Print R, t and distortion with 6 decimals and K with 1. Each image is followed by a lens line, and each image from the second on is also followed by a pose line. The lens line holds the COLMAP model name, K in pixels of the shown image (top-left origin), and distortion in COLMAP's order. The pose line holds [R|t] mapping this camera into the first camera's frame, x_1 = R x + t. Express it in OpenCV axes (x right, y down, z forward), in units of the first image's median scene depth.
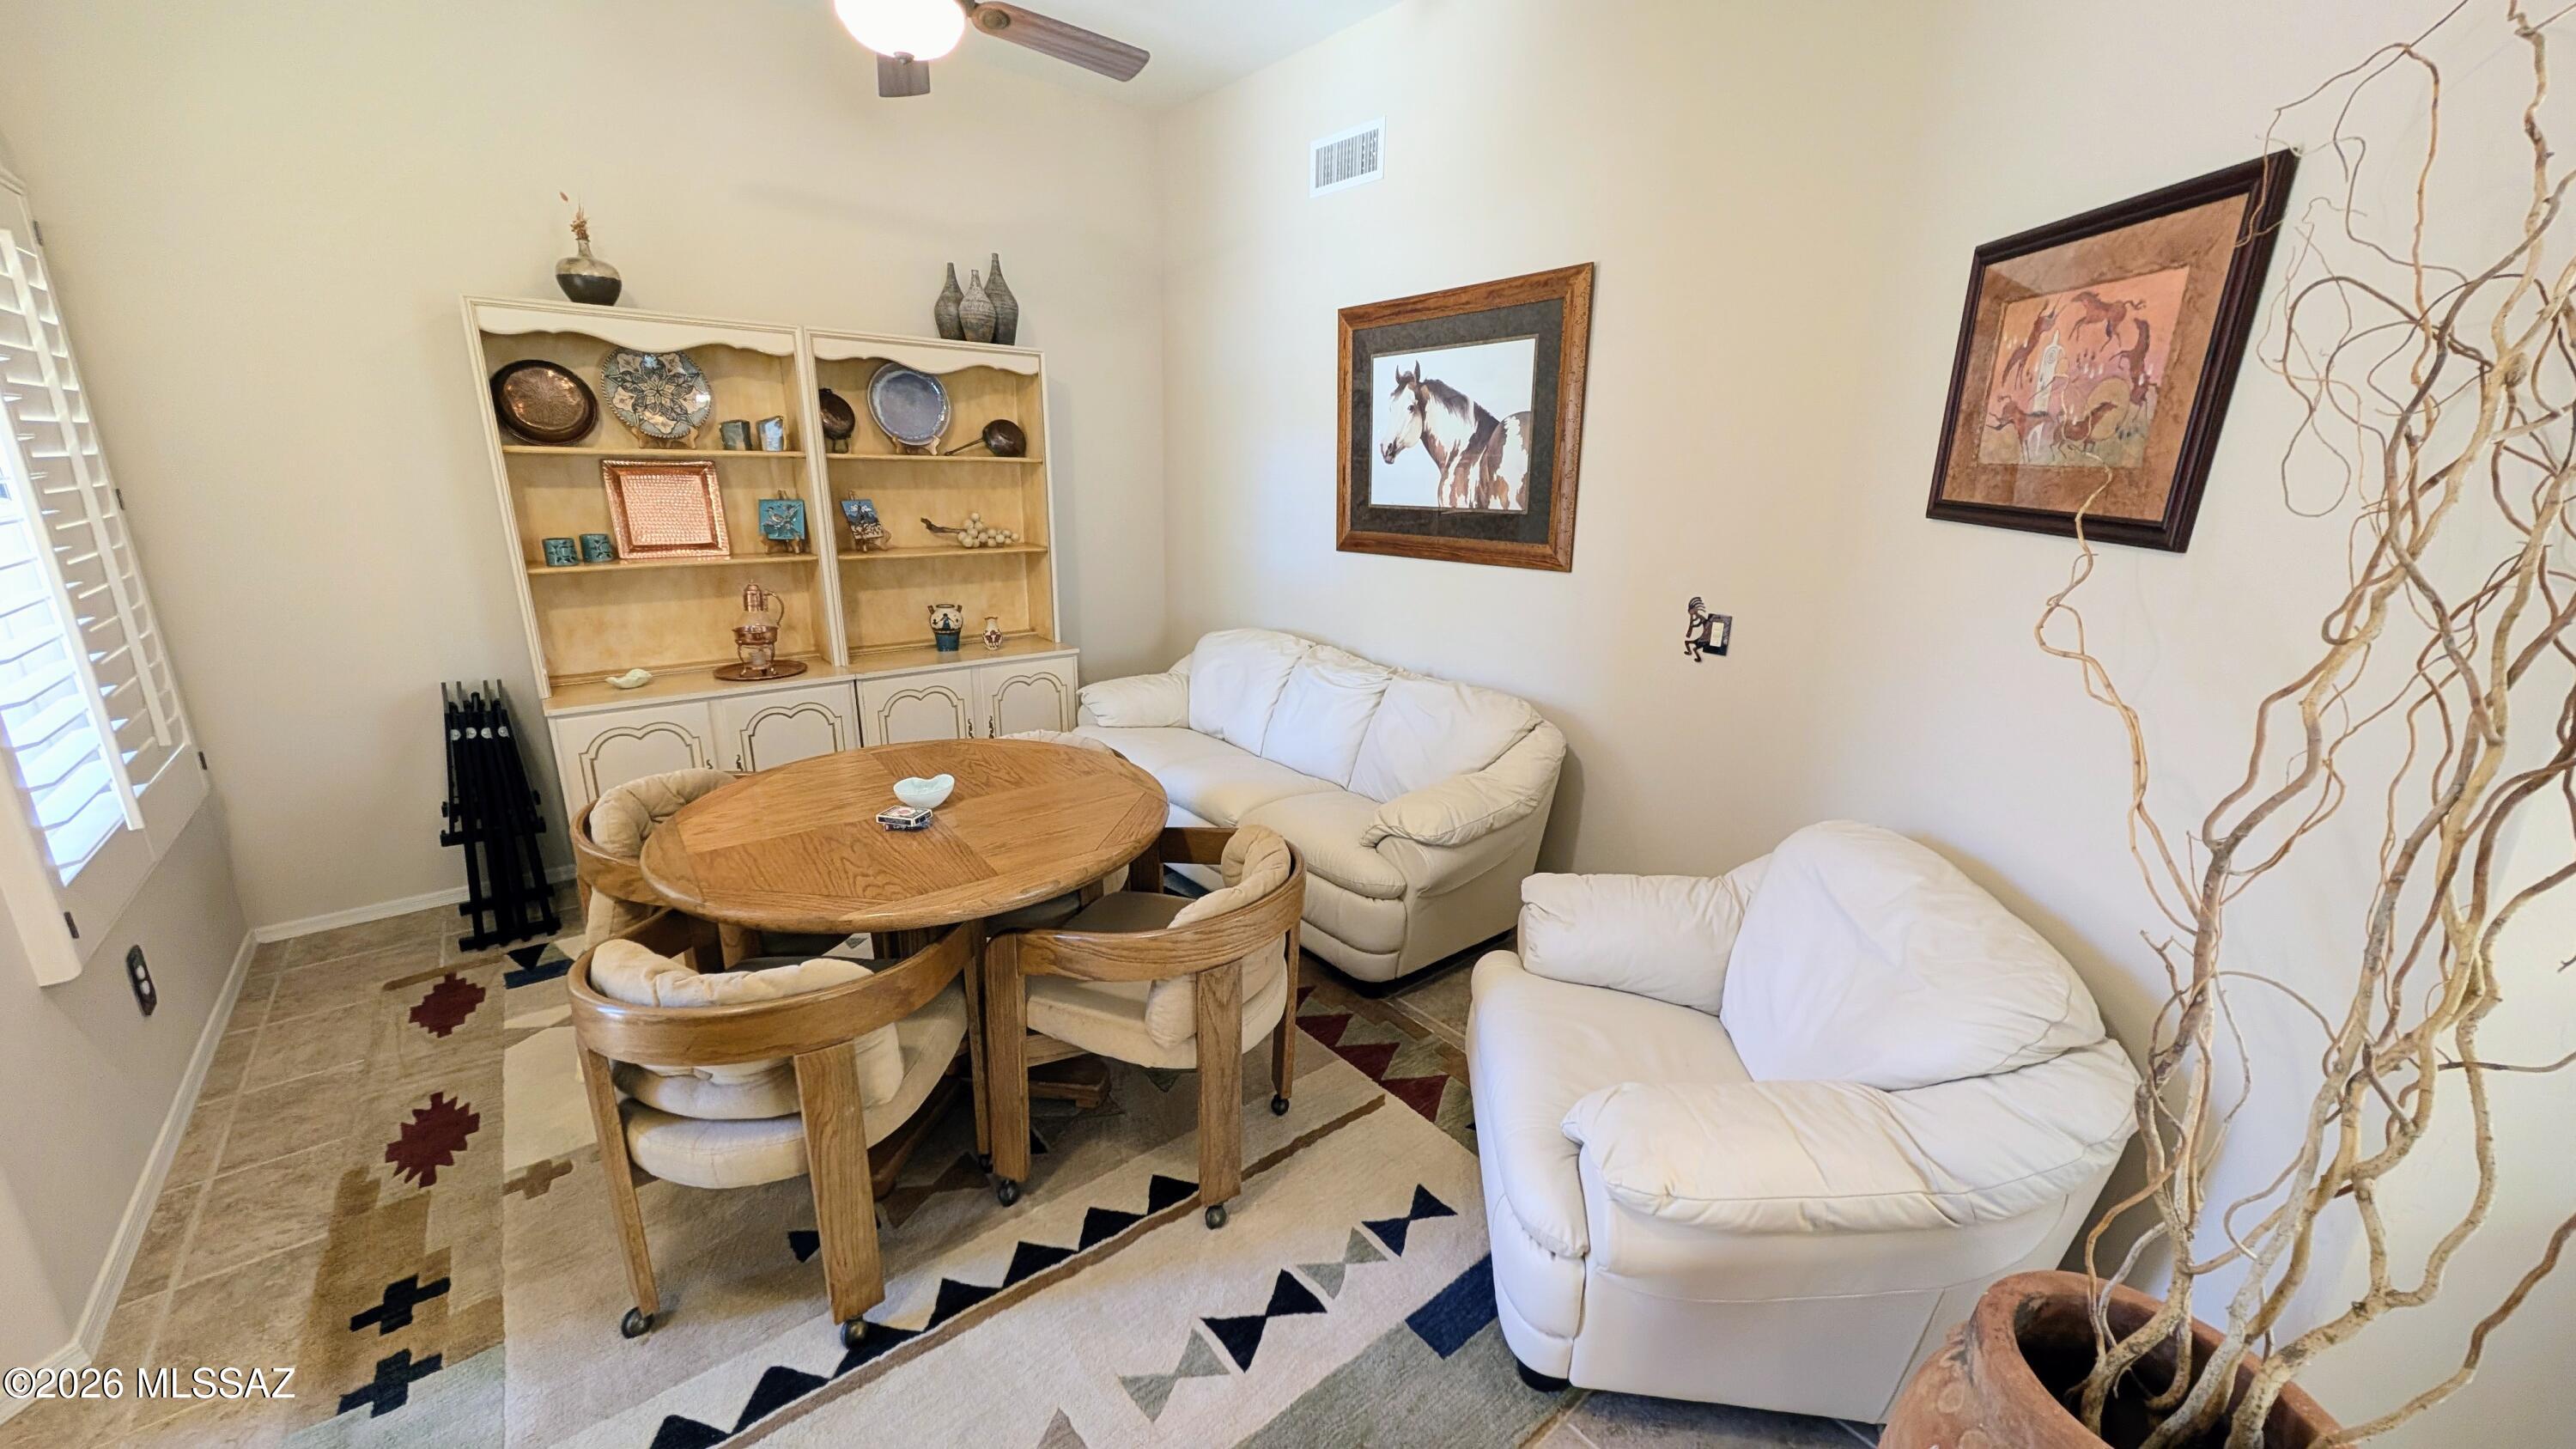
lens RADIAL K [[934.7, 0, 1286.0], [0, 934.7, 727.7], [0, 0, 1]] dist [0.000920, -0.000450]
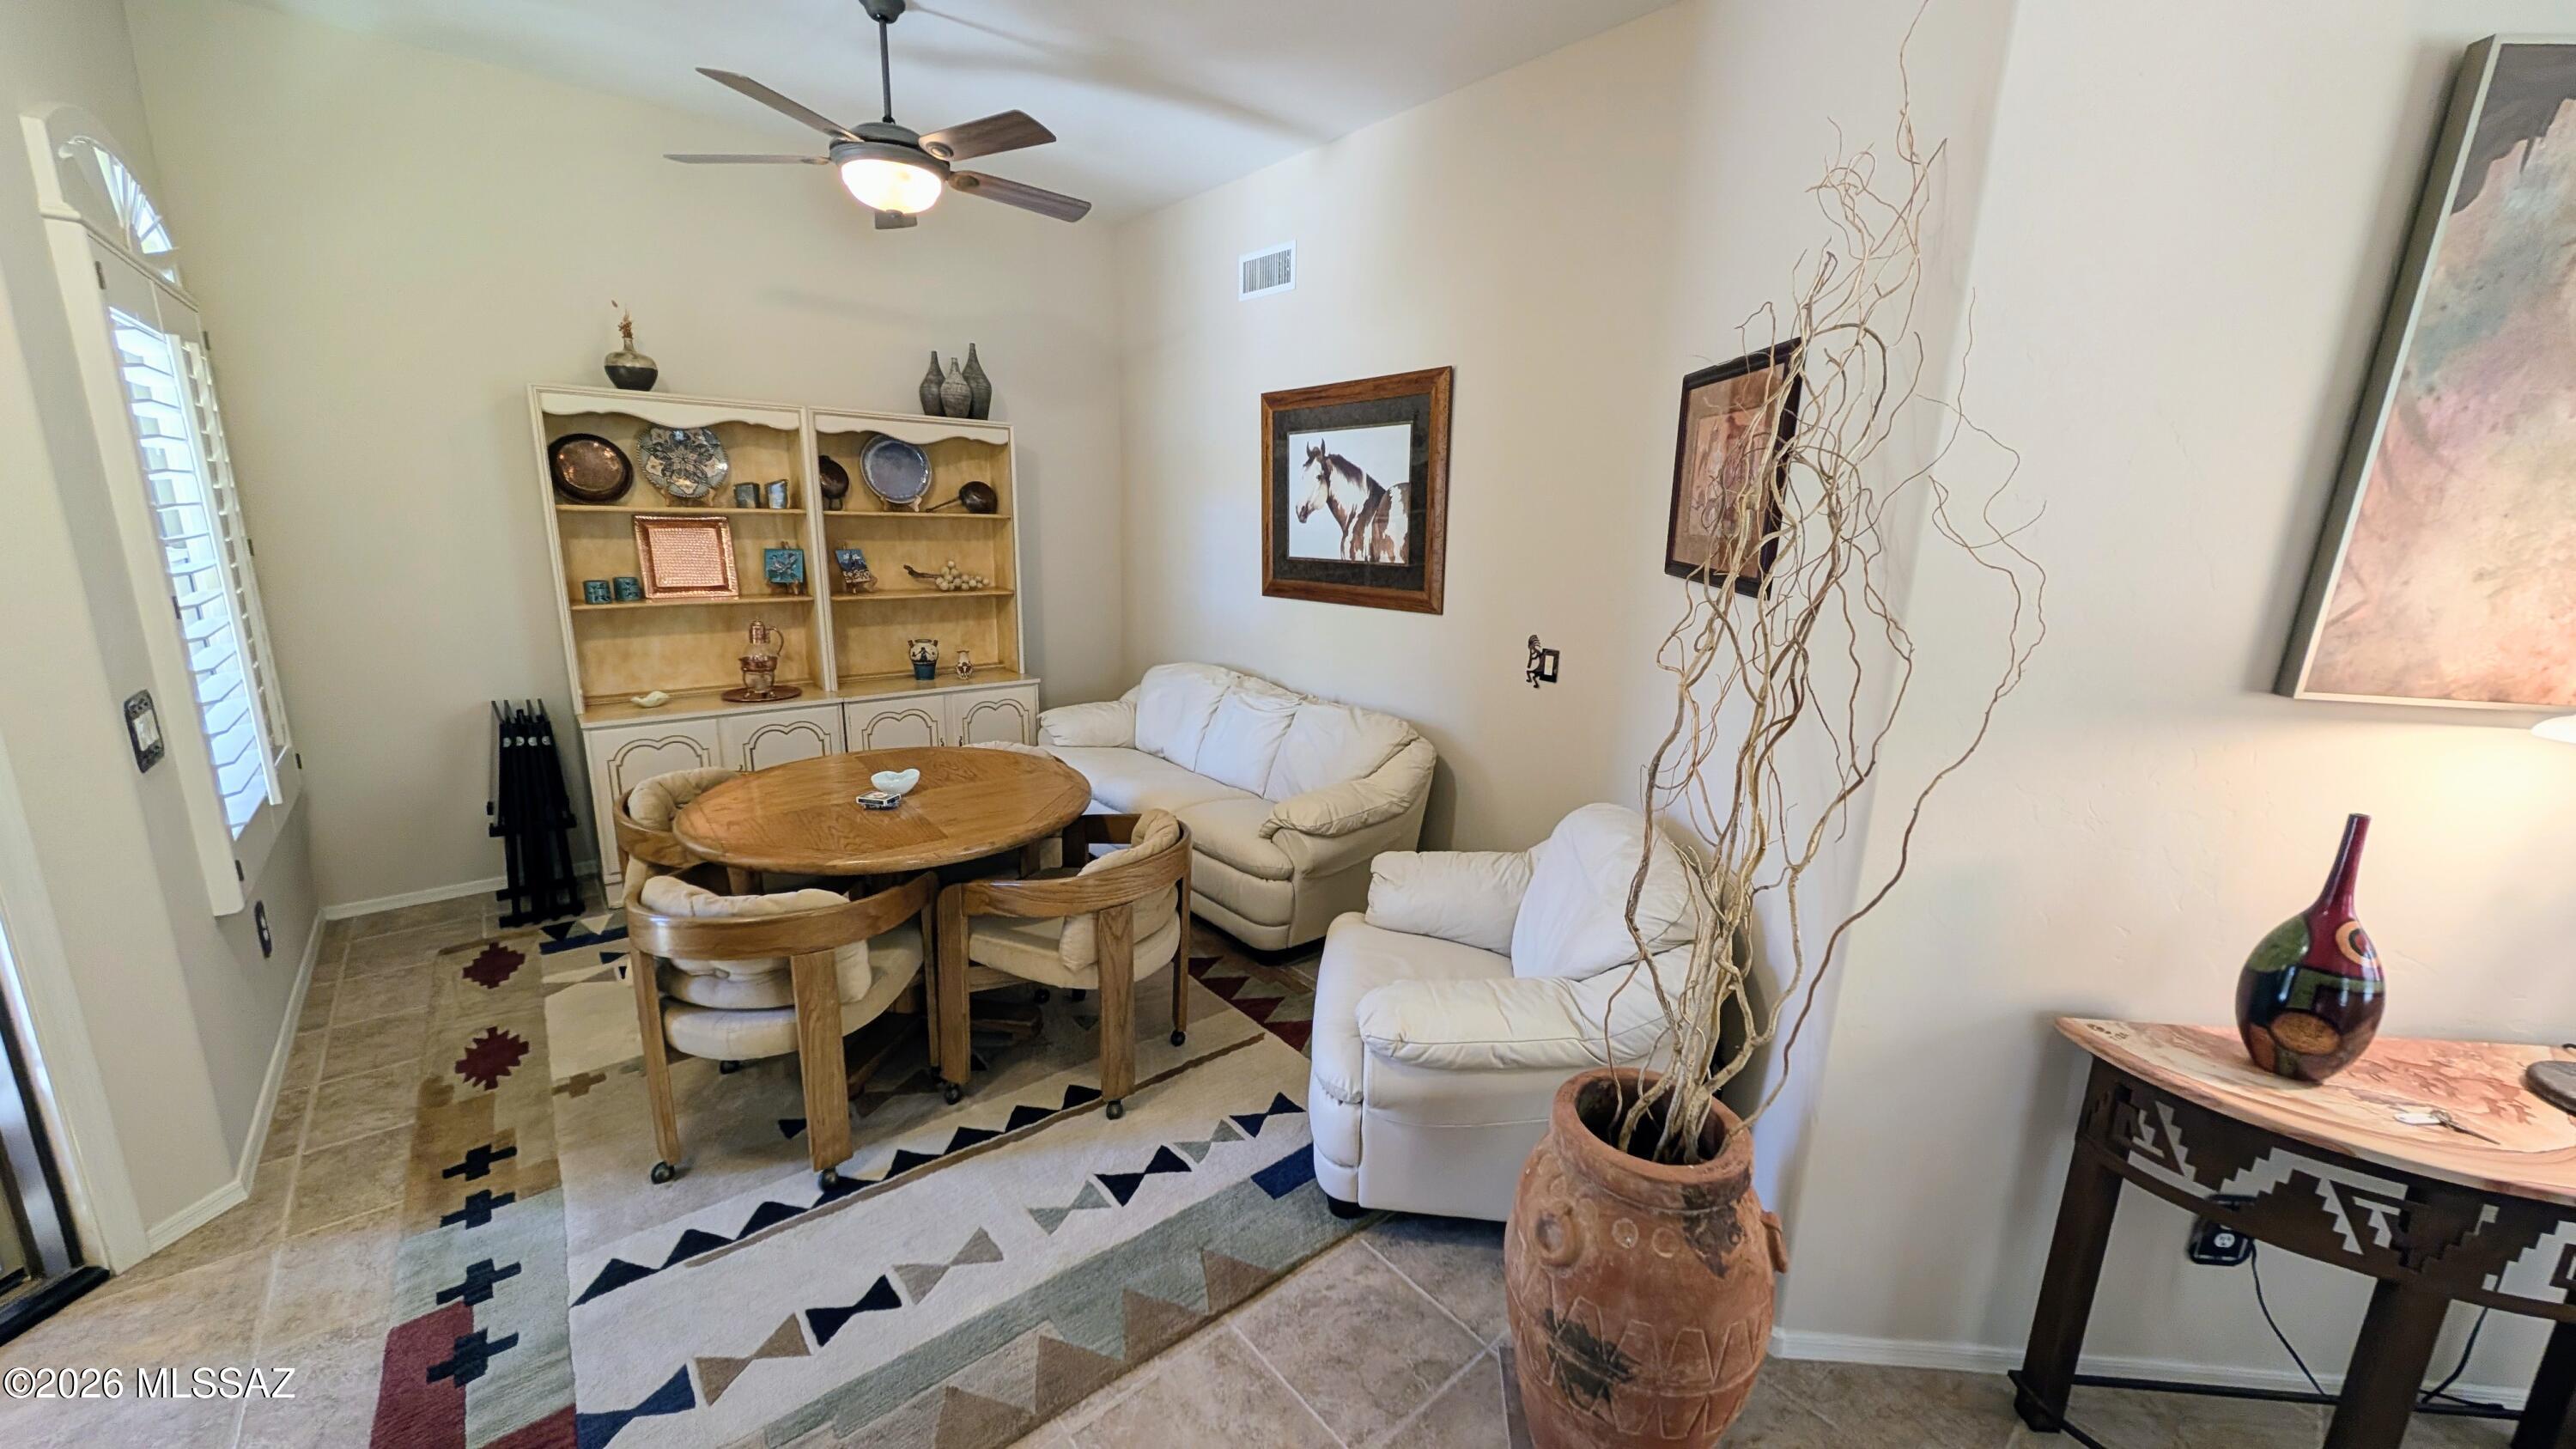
lens RADIAL K [[934.7, 0, 1286.9], [0, 934.7, 725.8], [0, 0, 1]] dist [0.000920, -0.000450]
pose [[0.999913, 0.005298, 0.012068, 0.105568], [-0.004702, 0.998796, -0.048840, 0.042963], [-0.012312, 0.048780, 0.998734, -0.227367]]
